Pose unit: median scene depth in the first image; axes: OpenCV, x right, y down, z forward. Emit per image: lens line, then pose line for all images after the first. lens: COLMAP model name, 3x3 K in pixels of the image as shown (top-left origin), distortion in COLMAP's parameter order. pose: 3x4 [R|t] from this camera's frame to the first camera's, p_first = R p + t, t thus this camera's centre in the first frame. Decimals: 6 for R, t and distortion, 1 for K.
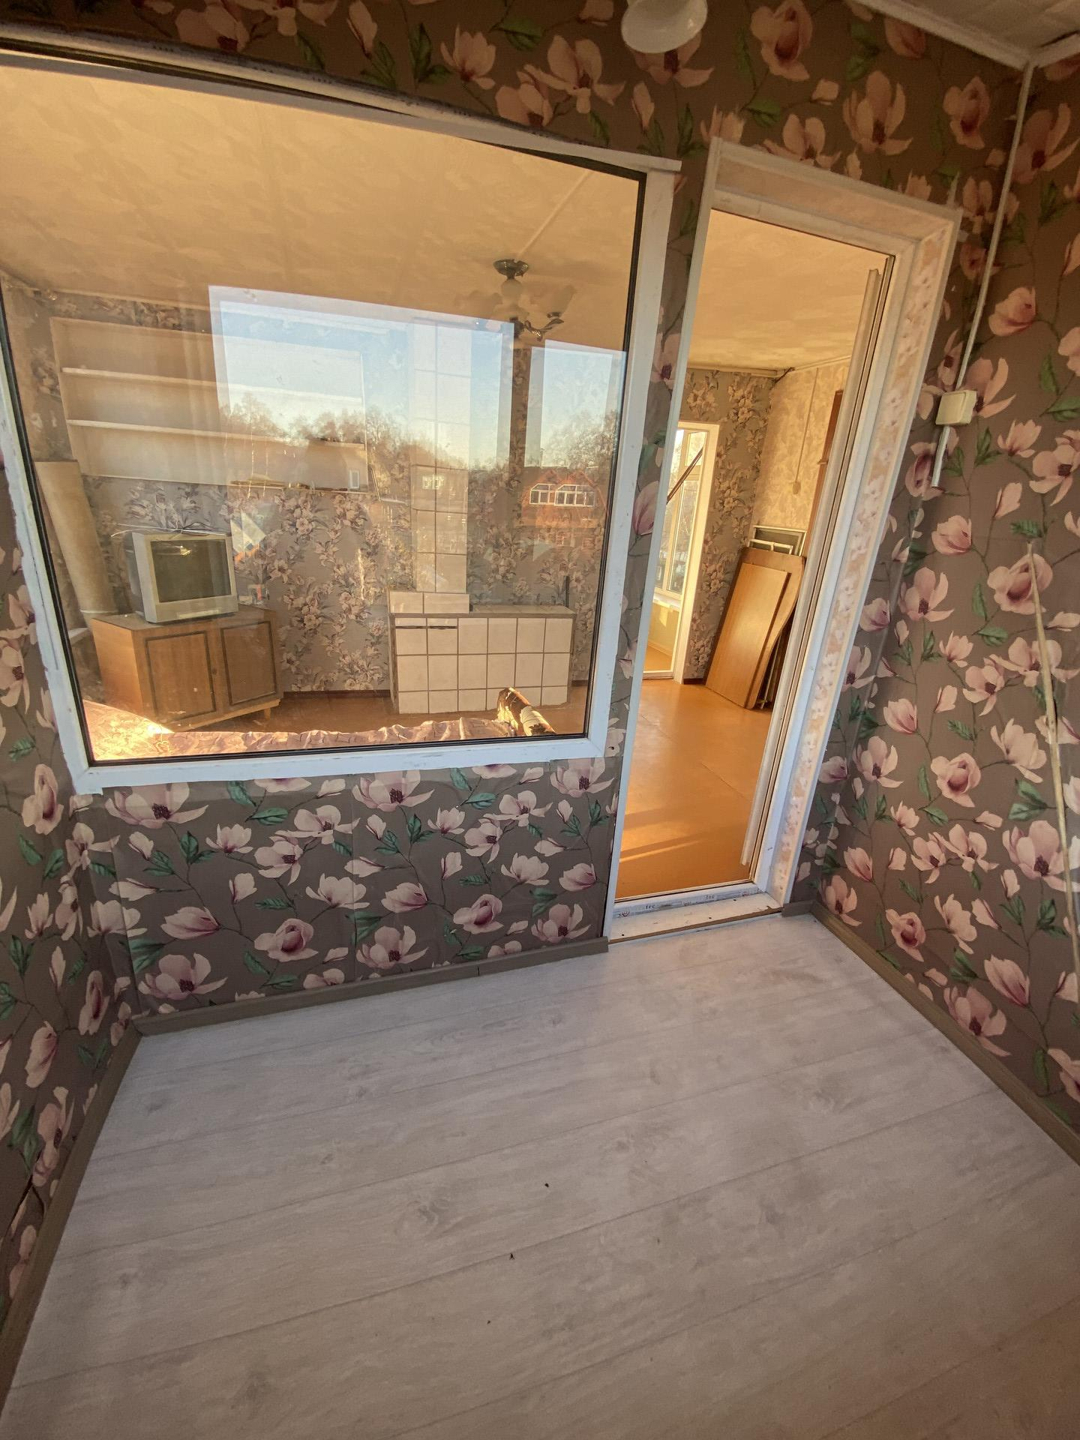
lens RADIAL K [[600.0, 0, 541.6], [0, 600.0, 717.5], [0, 0, 1]] dist [0.049693, -0.042068]
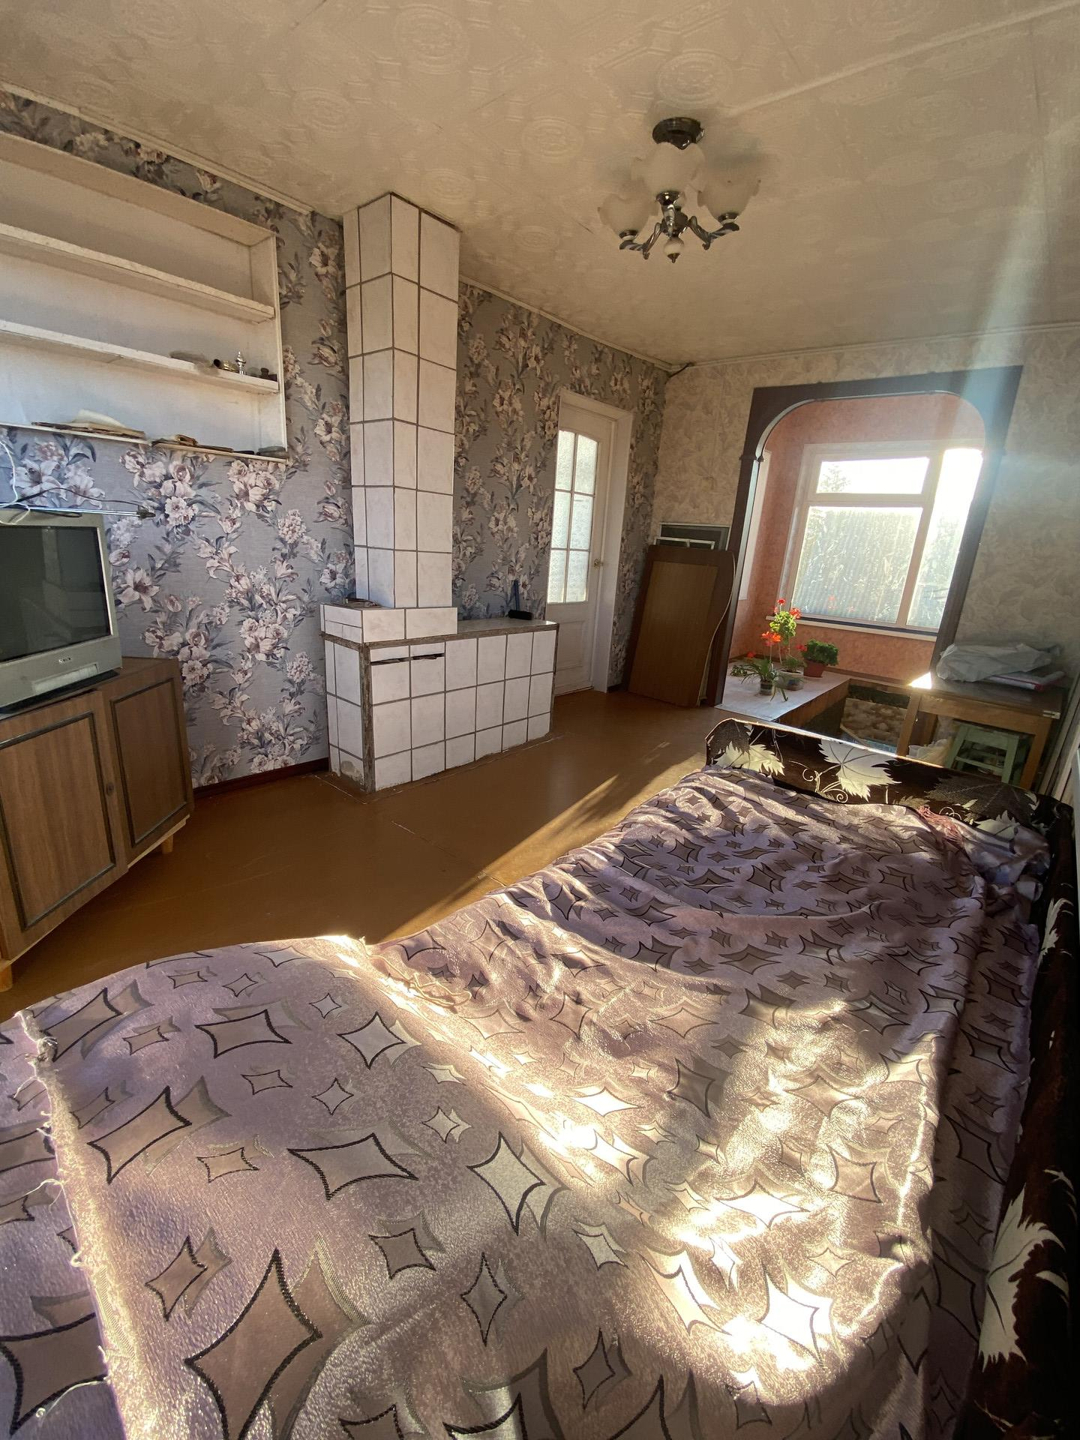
lens RADIAL K [[600.0, 0, 541.6], [0, 600.0, 717.5], [0, 0, 1]] dist [0.049693, -0.042068]
pose [[0.846970, -0.158922, 0.507331, -0.414120], [0.173121, 0.984709, 0.019442, -0.069131], [-0.502663, 0.071363, 0.861532, 0.325776]]
